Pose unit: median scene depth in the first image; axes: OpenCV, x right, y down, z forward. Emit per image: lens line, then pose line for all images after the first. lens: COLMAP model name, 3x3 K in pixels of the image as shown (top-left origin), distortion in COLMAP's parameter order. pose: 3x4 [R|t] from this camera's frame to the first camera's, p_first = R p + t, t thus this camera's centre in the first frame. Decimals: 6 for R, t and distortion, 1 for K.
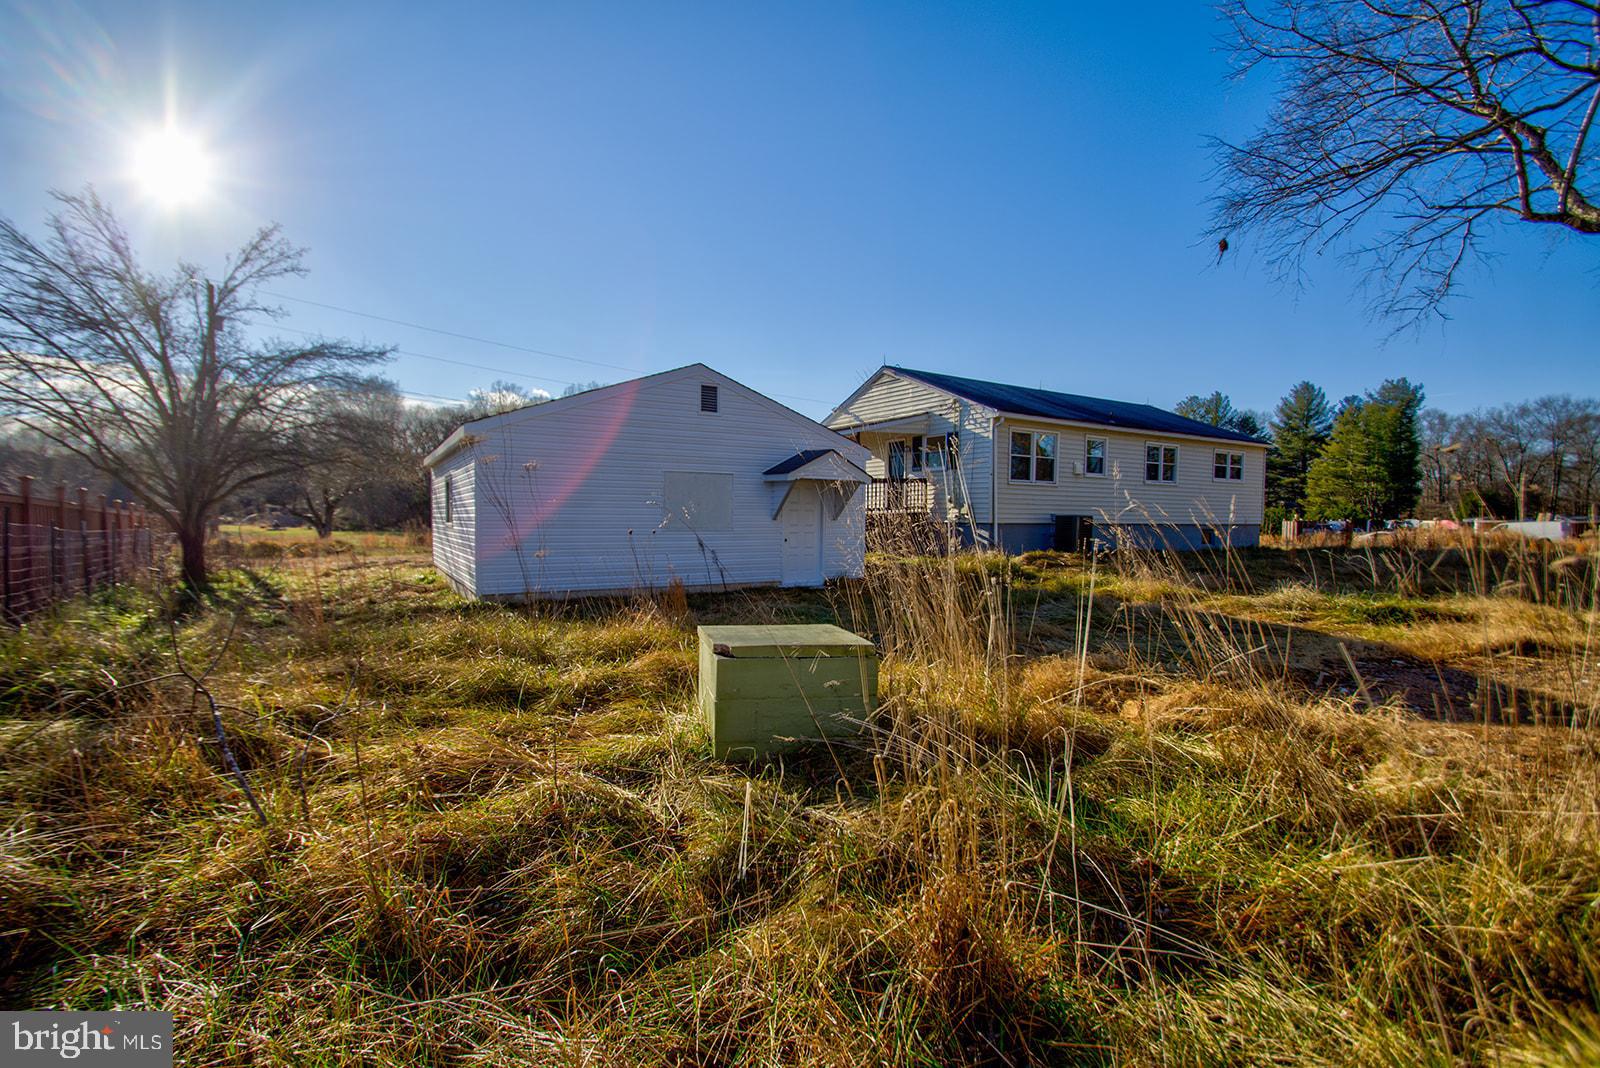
lens RADIAL K [[707.9, 0, 776.7], [0, 707.9, 548.7], [0, 0, 1]] dist [0.003857, -0.010300]
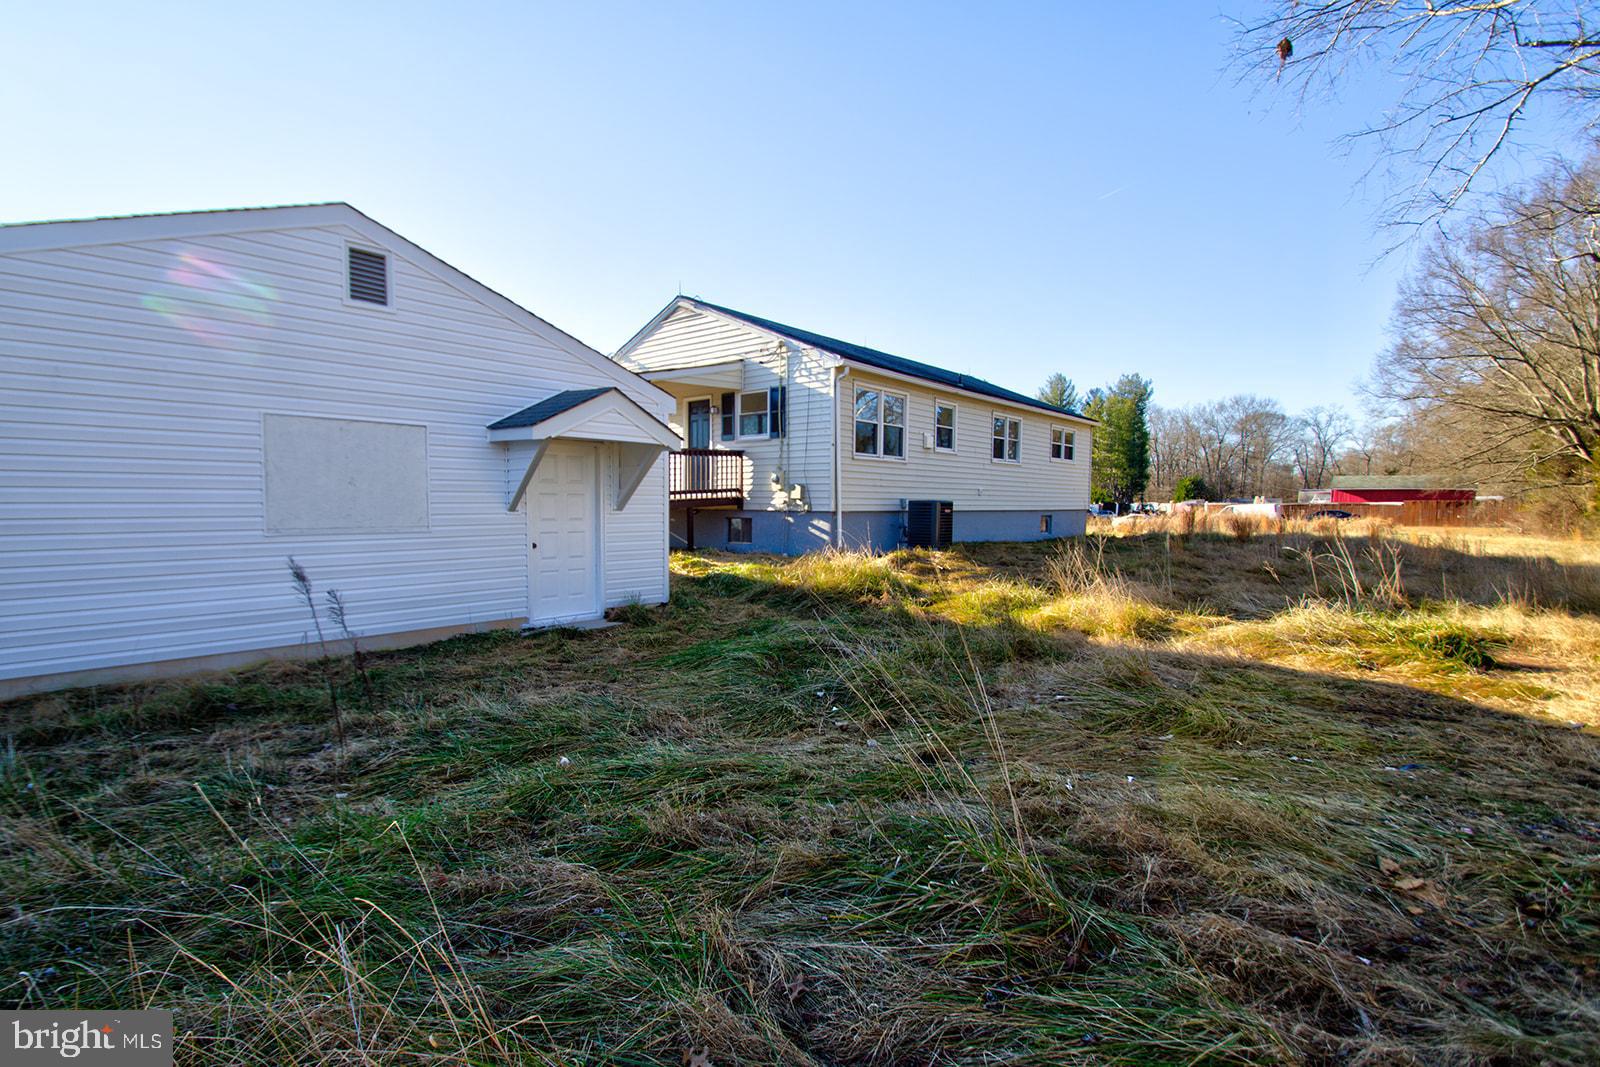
lens RADIAL K [[707.9, 0, 776.7], [0, 707.9, 548.2], [0, 0, 1]] dist [0.003857, -0.010300]
pose [[0.950771, -0.023278, 0.309019, 0.016613], [0.016396, 0.999557, 0.024847, -0.015630], [-0.309461, -0.018557, 0.950731, 0.292543]]
